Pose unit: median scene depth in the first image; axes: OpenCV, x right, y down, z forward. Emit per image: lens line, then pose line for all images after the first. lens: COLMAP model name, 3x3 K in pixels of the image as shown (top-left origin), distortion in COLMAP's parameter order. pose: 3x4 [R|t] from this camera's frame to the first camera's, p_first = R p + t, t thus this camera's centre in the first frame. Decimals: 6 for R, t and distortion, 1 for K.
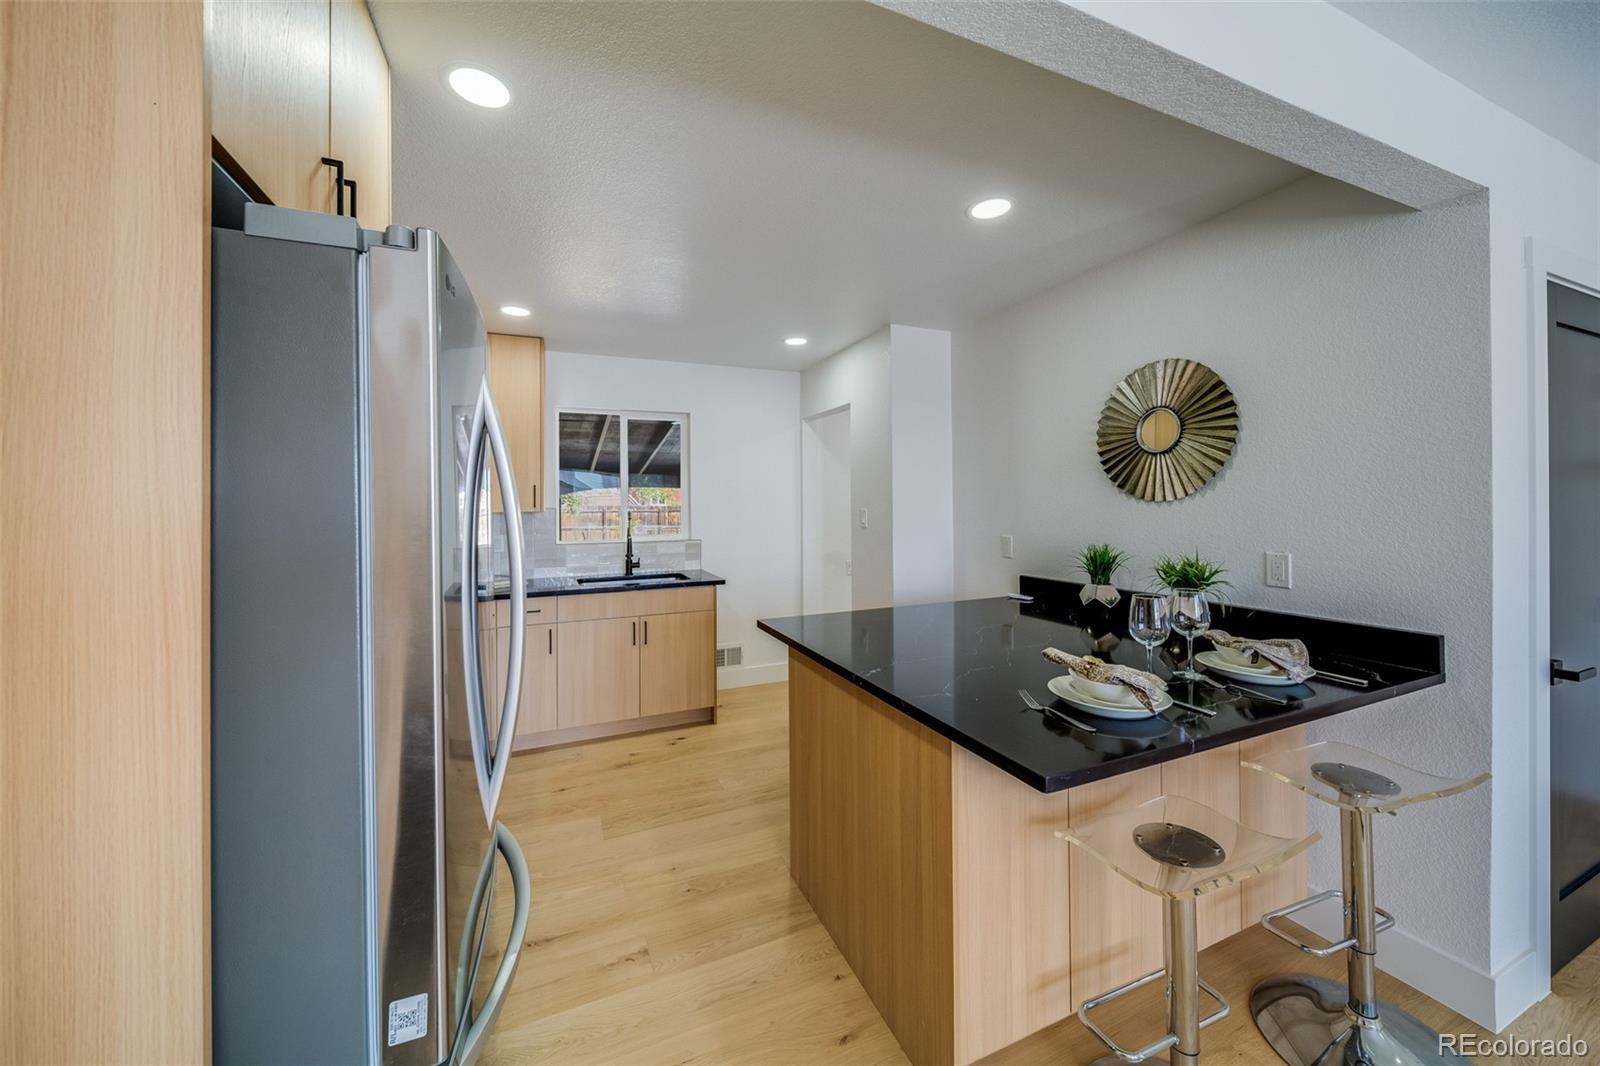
lens RADIAL K [[575.1, 0, 794.1], [0, 575.1, 500.6], [0, 0, 1]] dist [0.000006, -0.000257]
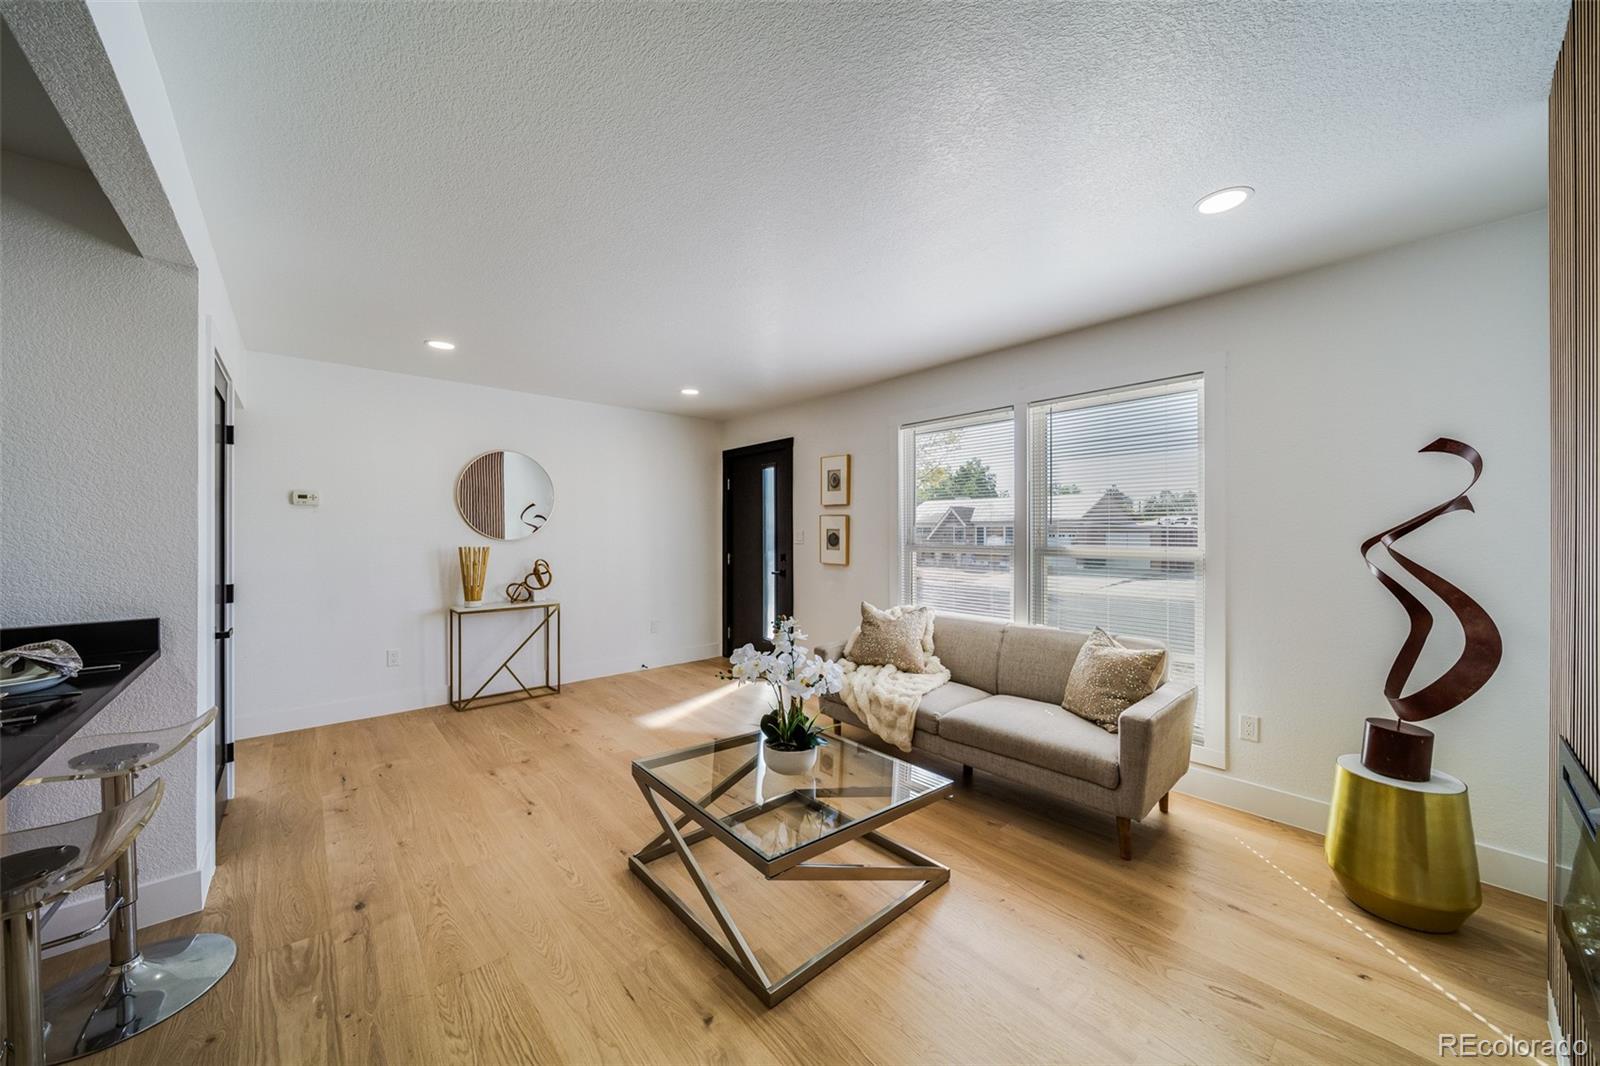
lens RADIAL K [[553.5, 0, 801.7], [0, 553.5, 522.2], [0, 0, 1]] dist [0.000559, 0.000089]
pose [[-0.320209, 0.021888, 0.947094, -0.435484], [0.004511, 0.999757, -0.021580, 0.069852], [-0.947336, -0.002638, -0.320230, 0.102589]]
